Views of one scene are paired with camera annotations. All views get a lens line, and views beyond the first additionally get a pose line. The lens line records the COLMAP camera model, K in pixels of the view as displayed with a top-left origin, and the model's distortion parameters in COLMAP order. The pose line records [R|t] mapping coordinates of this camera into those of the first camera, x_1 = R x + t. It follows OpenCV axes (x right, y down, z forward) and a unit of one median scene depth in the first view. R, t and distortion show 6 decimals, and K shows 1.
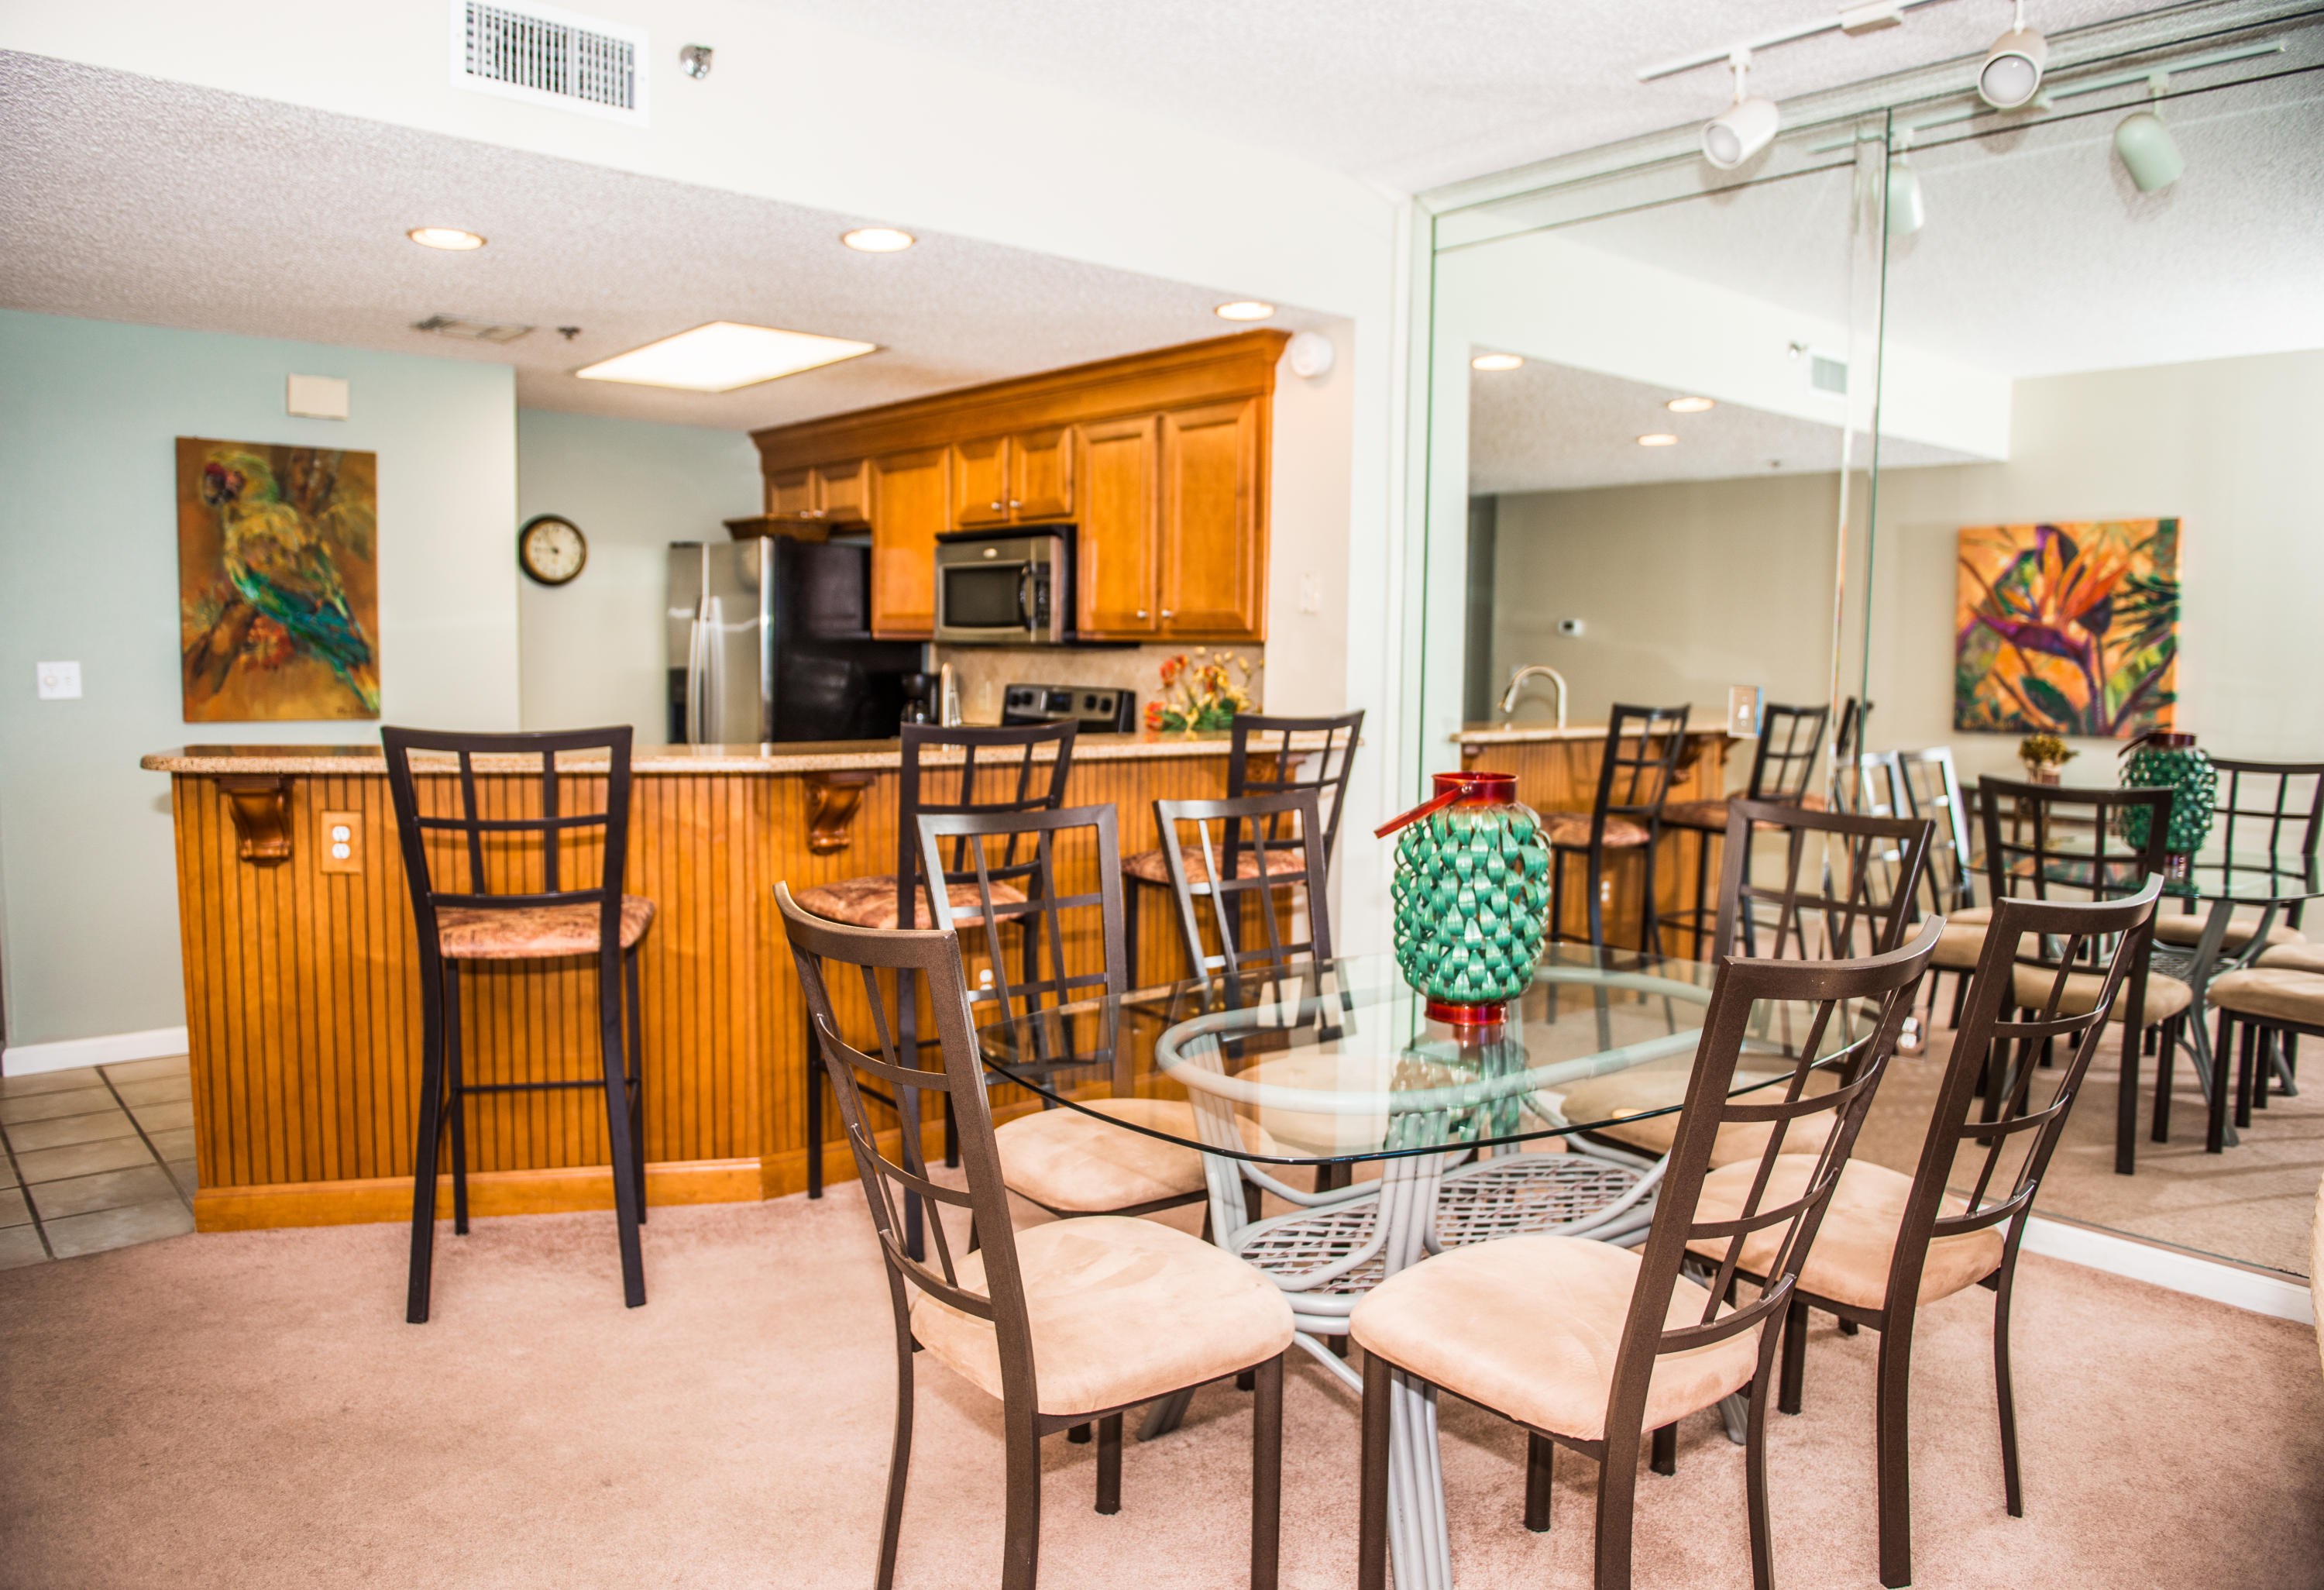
lens RADIAL K [[1626.1, 0, 1162.0], [0, 1626.1, 795.0], [0, 0, 1]] dist [-0.055881, -0.002013]
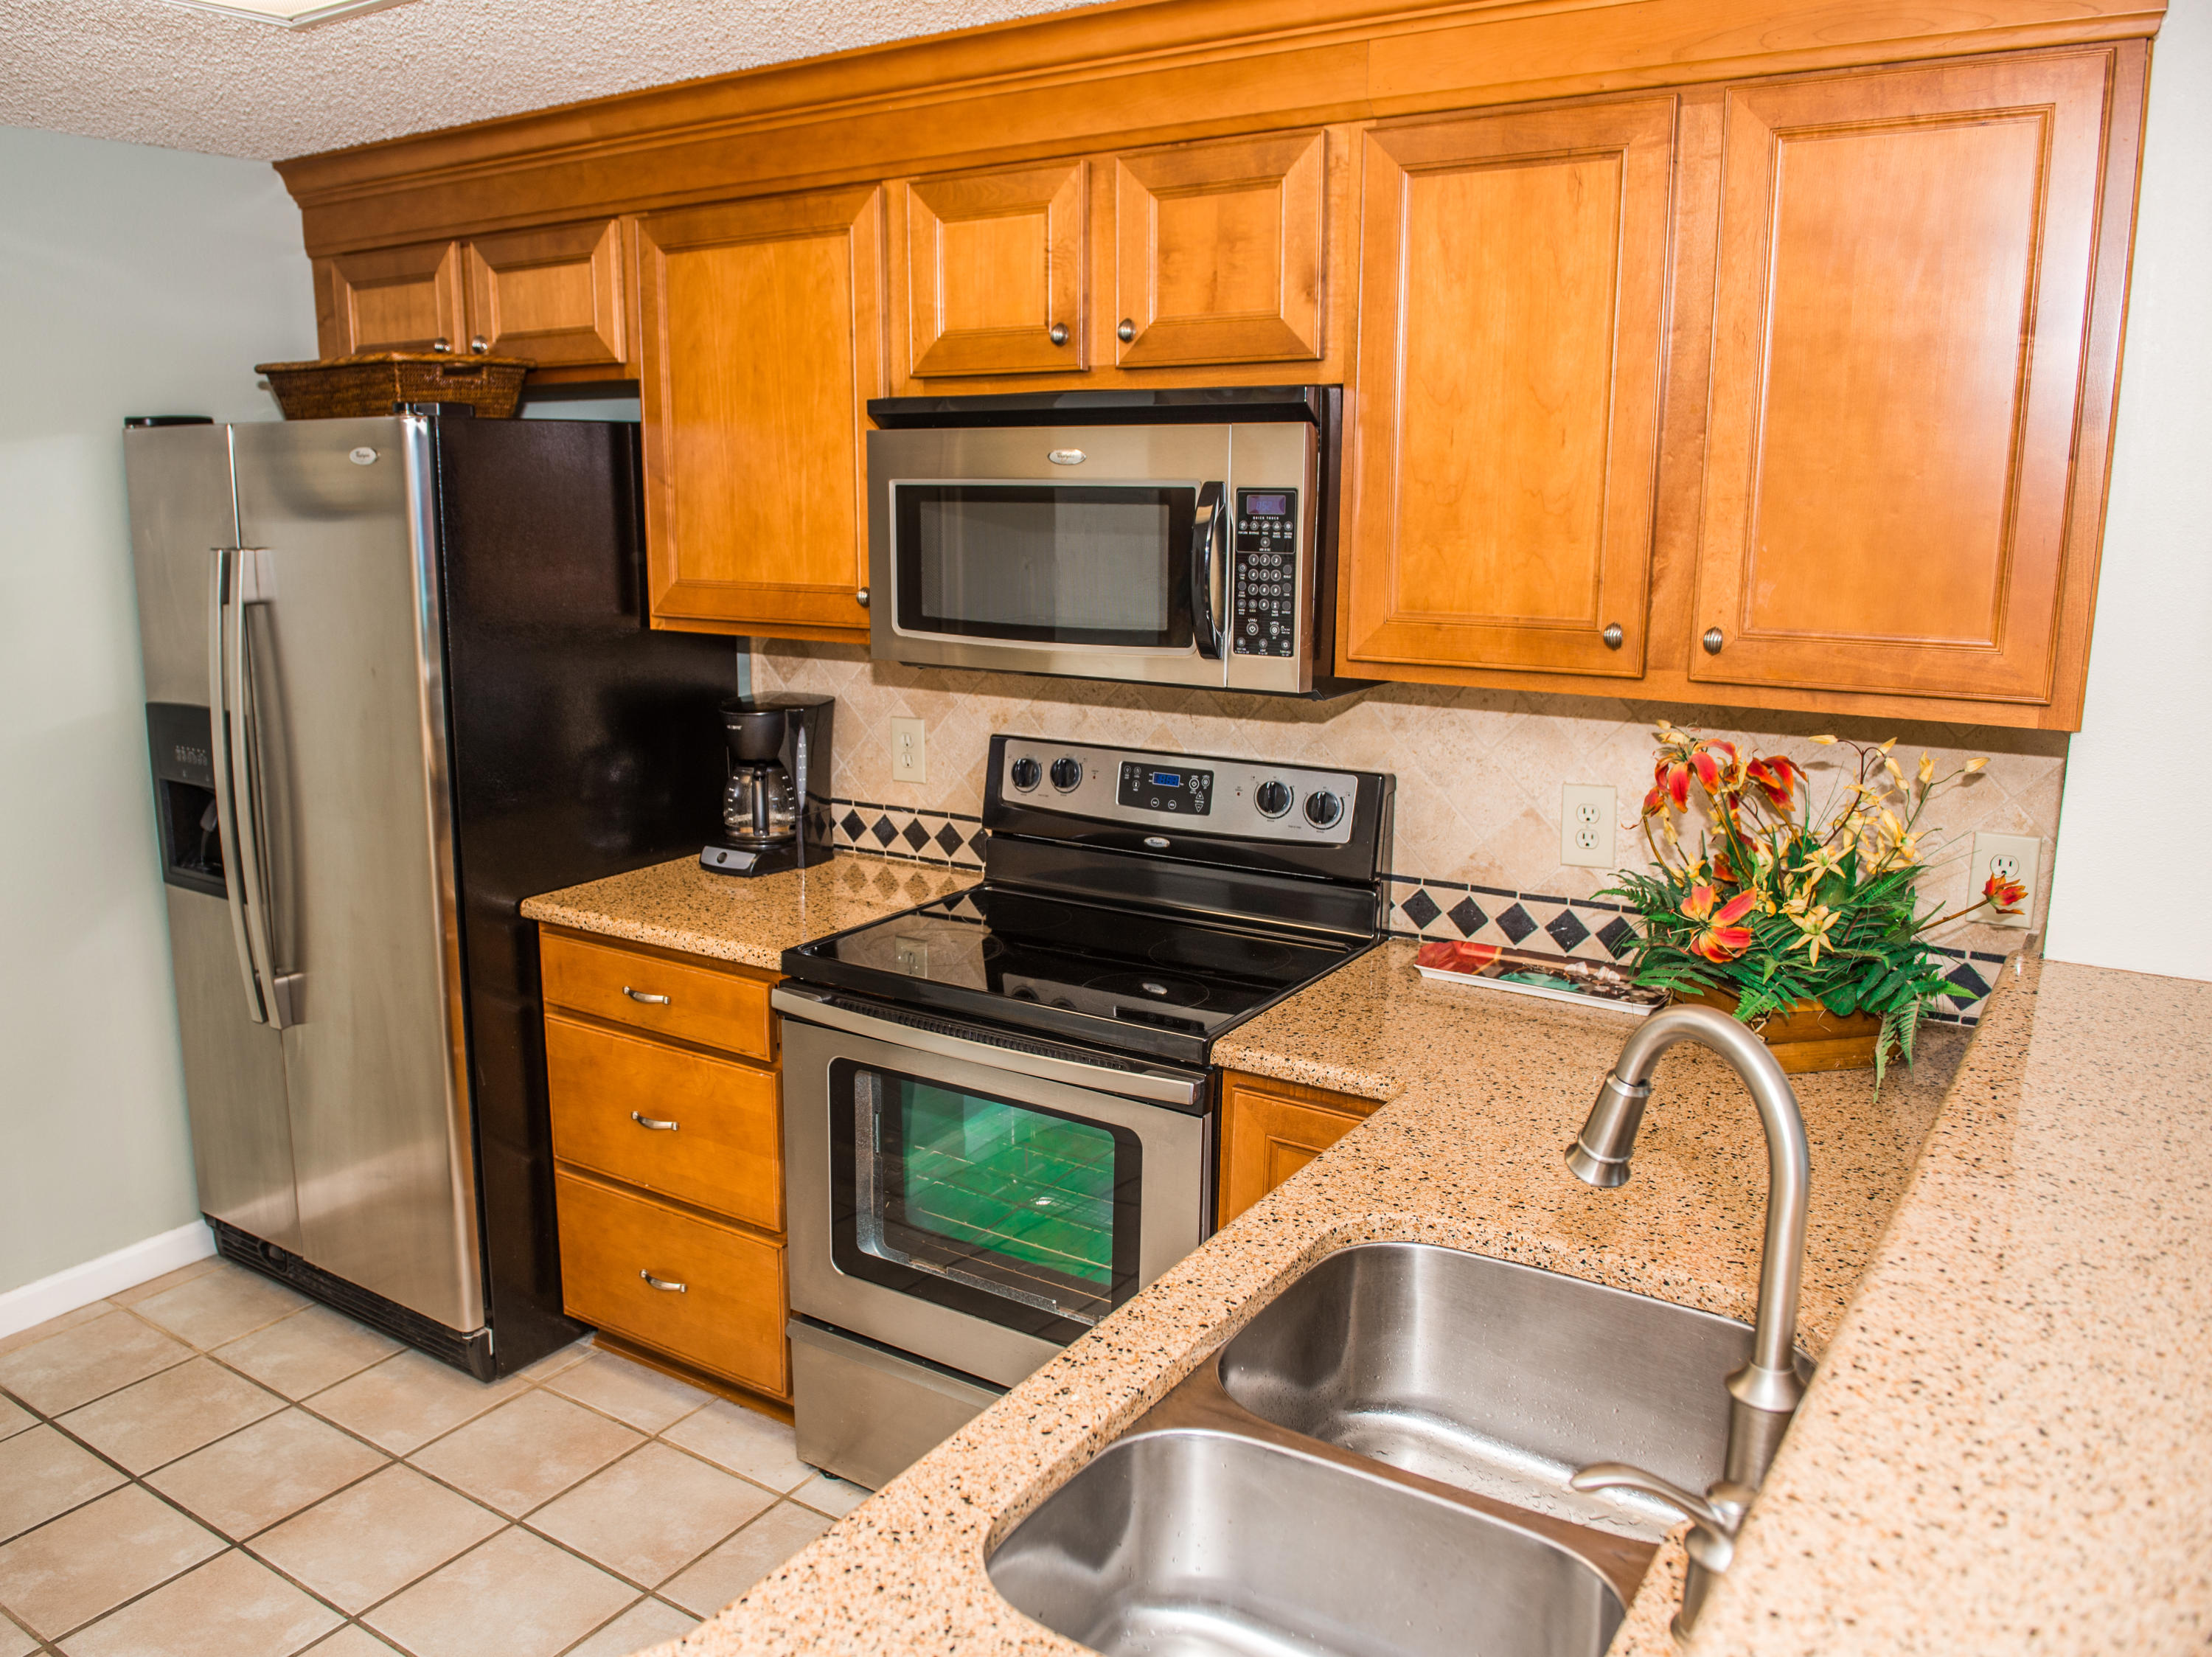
lens RADIAL K [[1686.0, 0, 1106.0], [0, 1686.0, 828.5], [0, 0, 1]] dist [-0.072613, -0.002162]
pose [[0.957310, -0.070139, 0.280424, -0.197666], [0.036001, 0.991492, 0.125090, -0.099139], [-0.286812, -0.109654, 0.951691, 0.539045]]
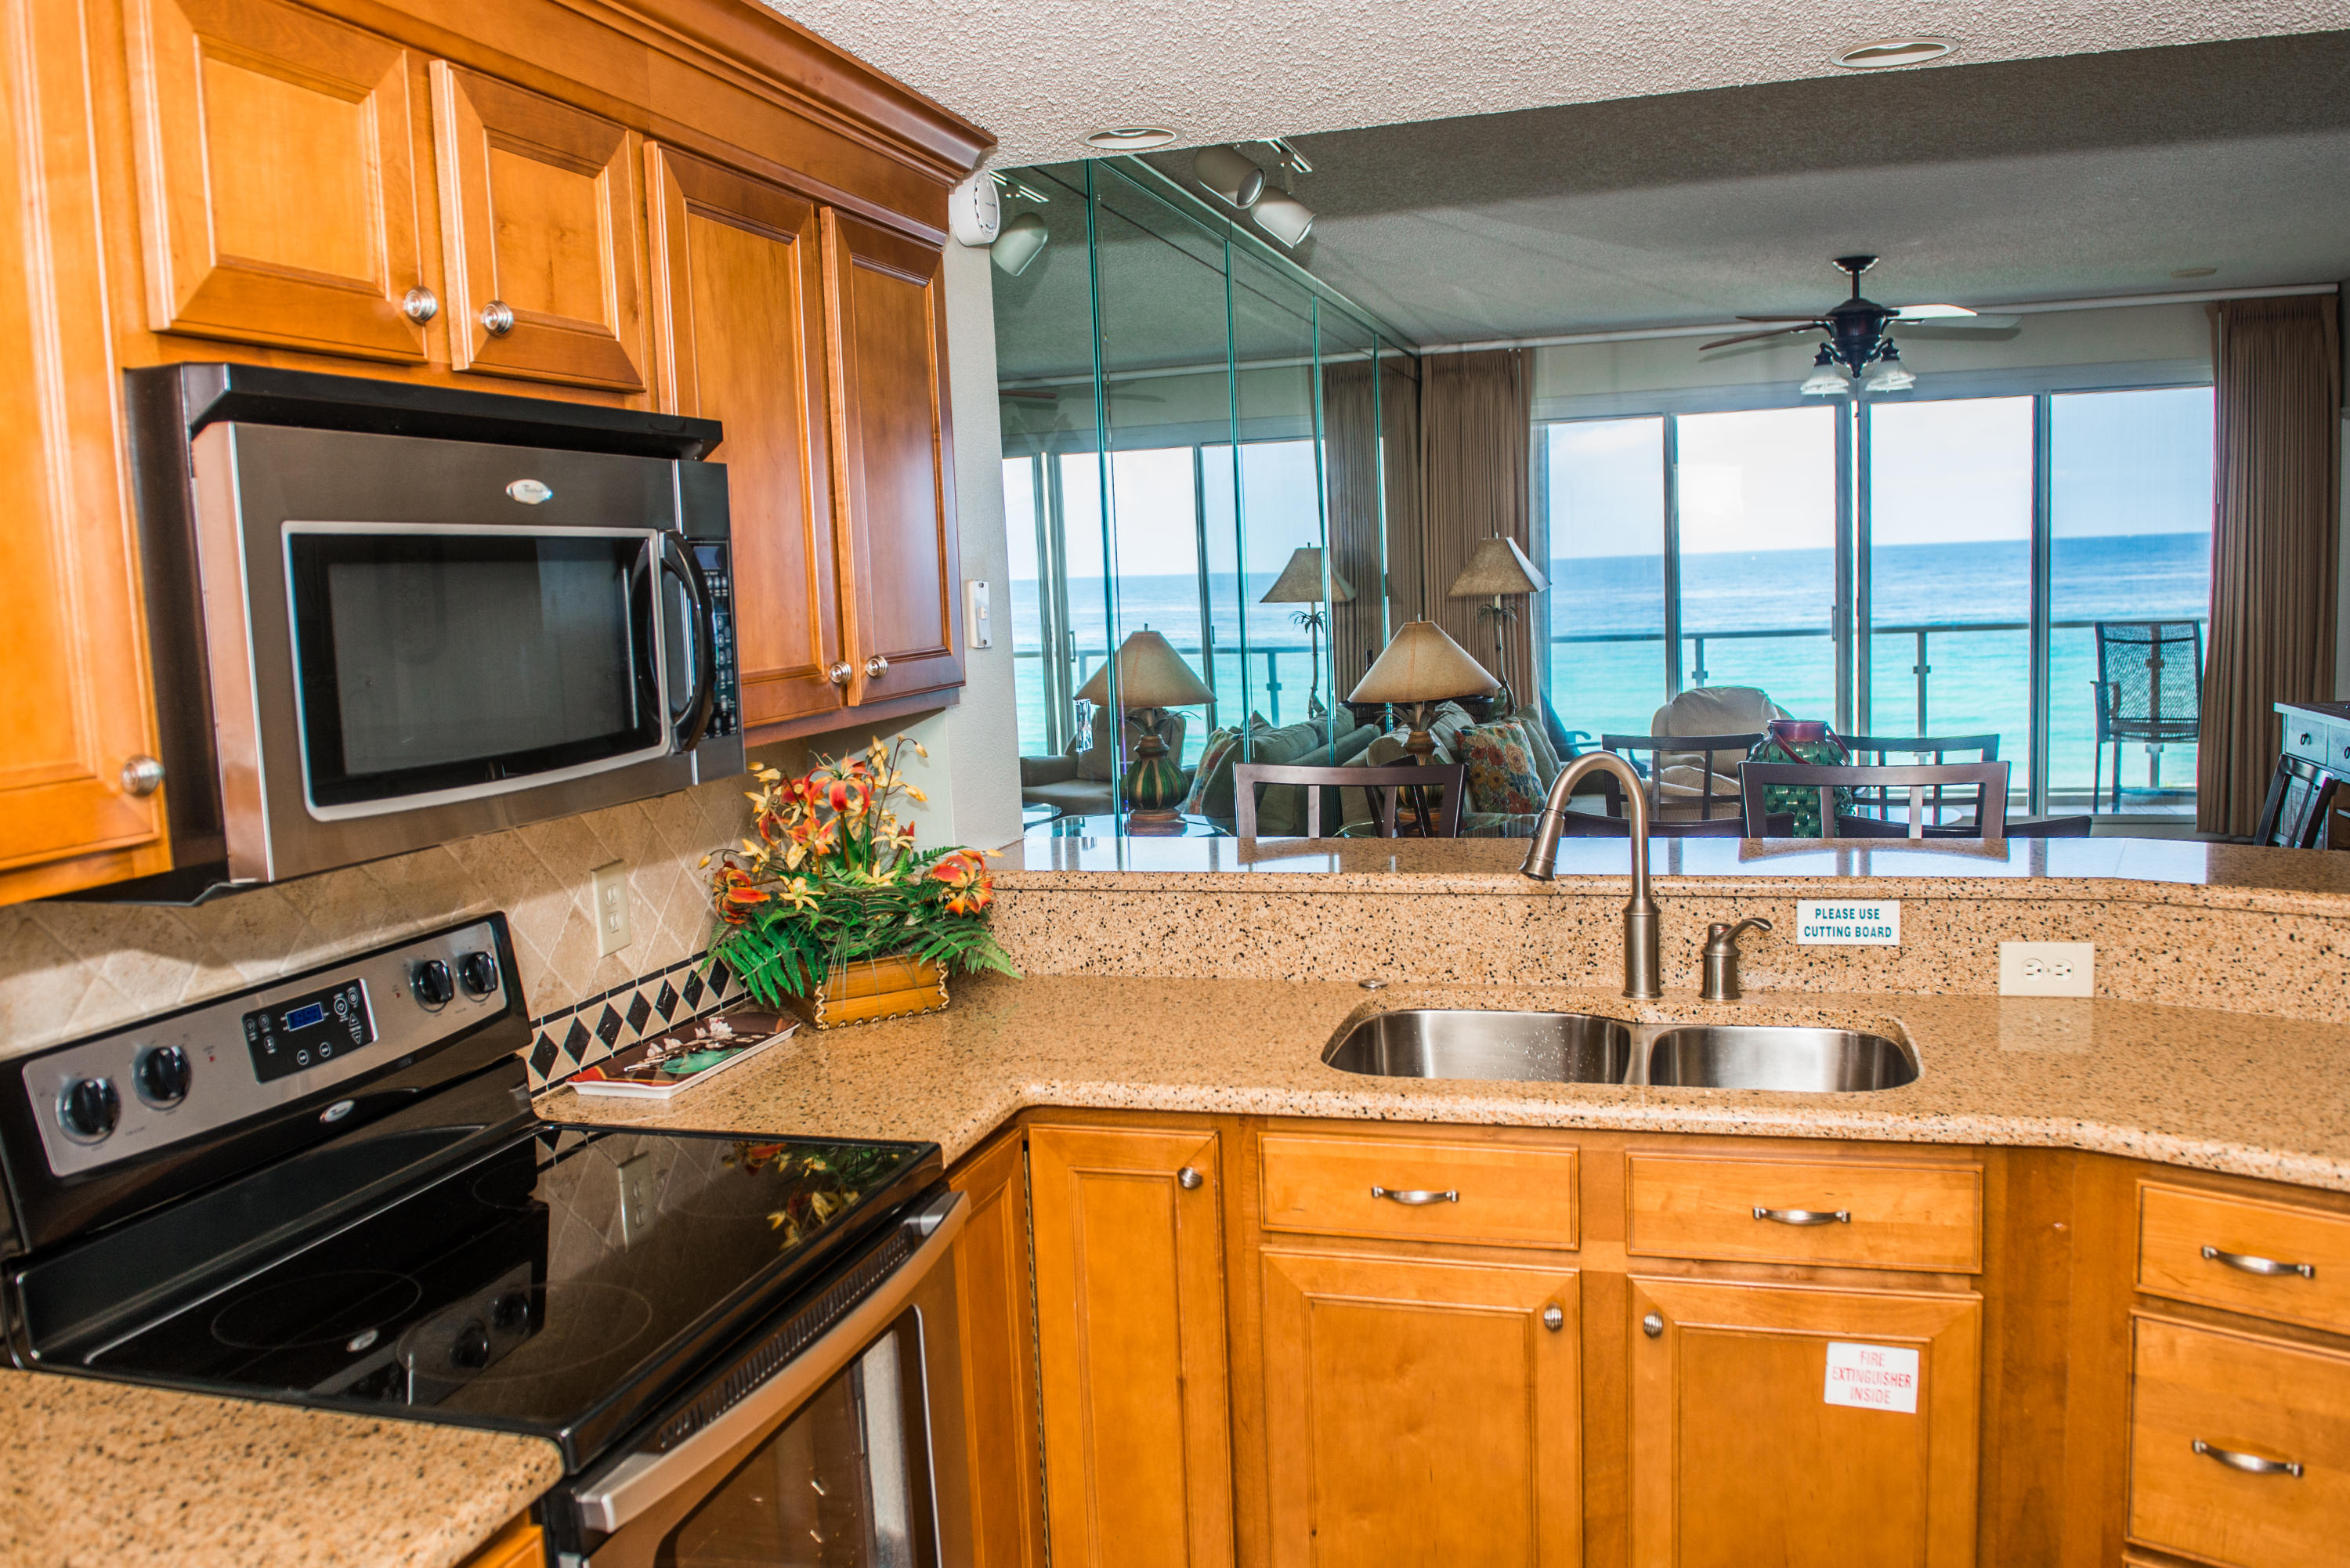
lens RADIAL K [[1640.2, 0, 1214.0], [0, 1640.2, 757.6], [0, 0, 1]] dist [-0.055575, 0.001791]
pose [[-0.515326, -0.085161, 0.852753, -0.357690], [0.117812, 0.978563, 0.168921, -0.125069], [-0.848858, 0.187514, -0.494246, 0.950158]]
